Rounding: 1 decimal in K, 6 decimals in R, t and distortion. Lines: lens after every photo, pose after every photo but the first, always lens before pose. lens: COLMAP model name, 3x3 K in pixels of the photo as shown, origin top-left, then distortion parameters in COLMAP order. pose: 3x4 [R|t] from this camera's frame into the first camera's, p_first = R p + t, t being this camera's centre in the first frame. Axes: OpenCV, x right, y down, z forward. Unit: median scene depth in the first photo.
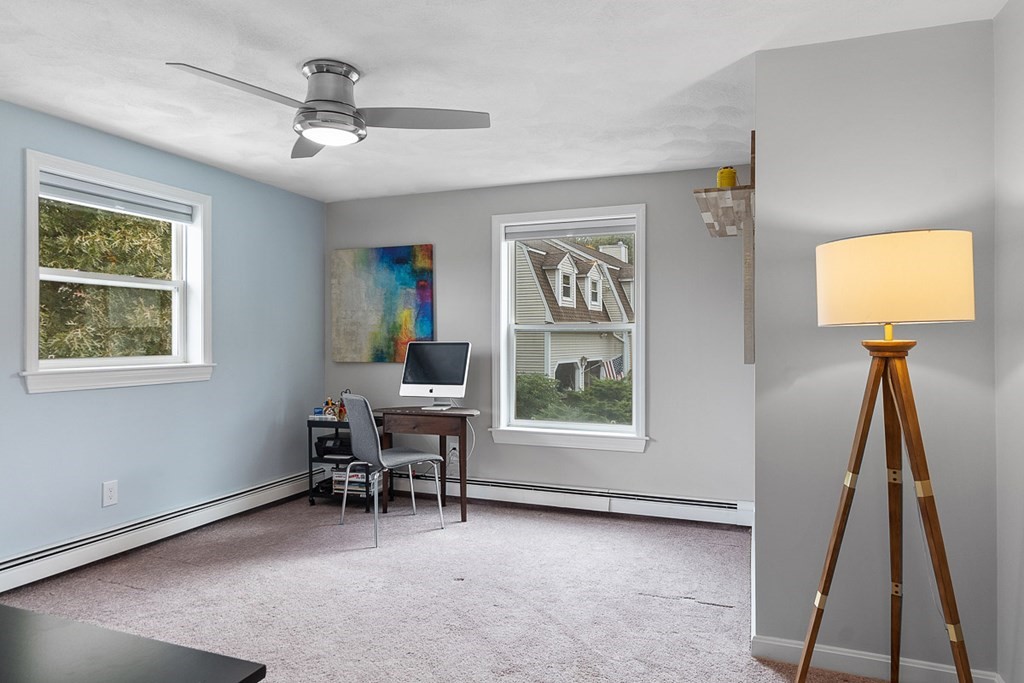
lens RADIAL K [[612.2, 0, 517.8], [0, 612.2, 343.1], [0, 0, 1]] dist [-0.001132, 0.003992]
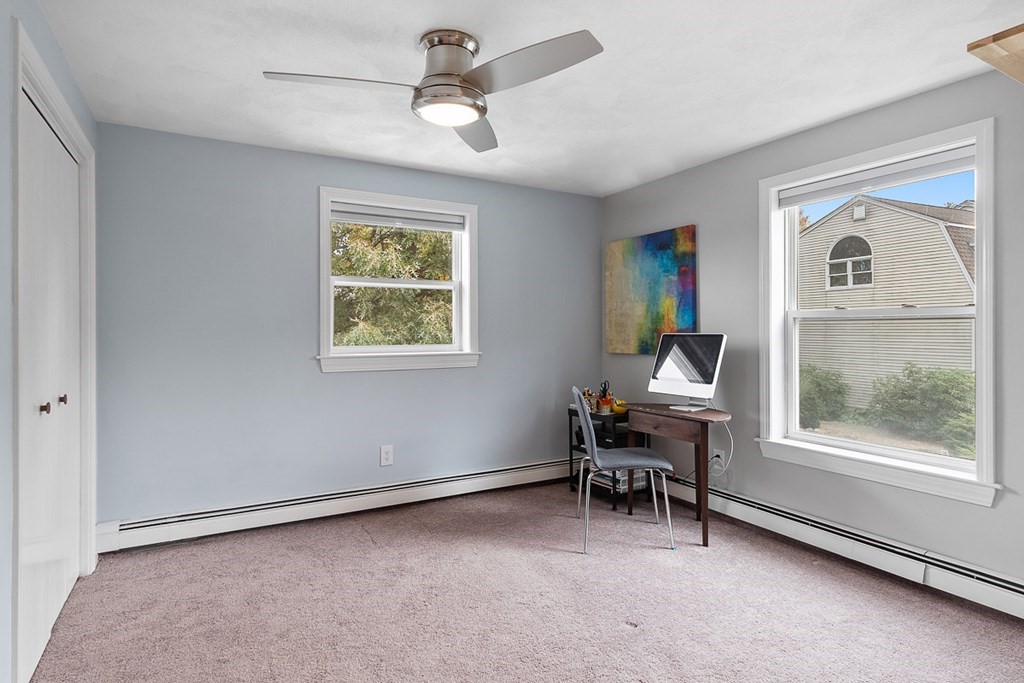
lens RADIAL K [[539.9, 0, 509.1], [0, 539.9, 333.6], [0, 0, 1]] dist [0.006067, -0.002426]
pose [[0.778850, 0.001826, -0.627208, 0.168792], [-0.001976, 0.999998, 0.000458, -0.001652], [0.627207, 0.000883, 0.778852, 0.247198]]
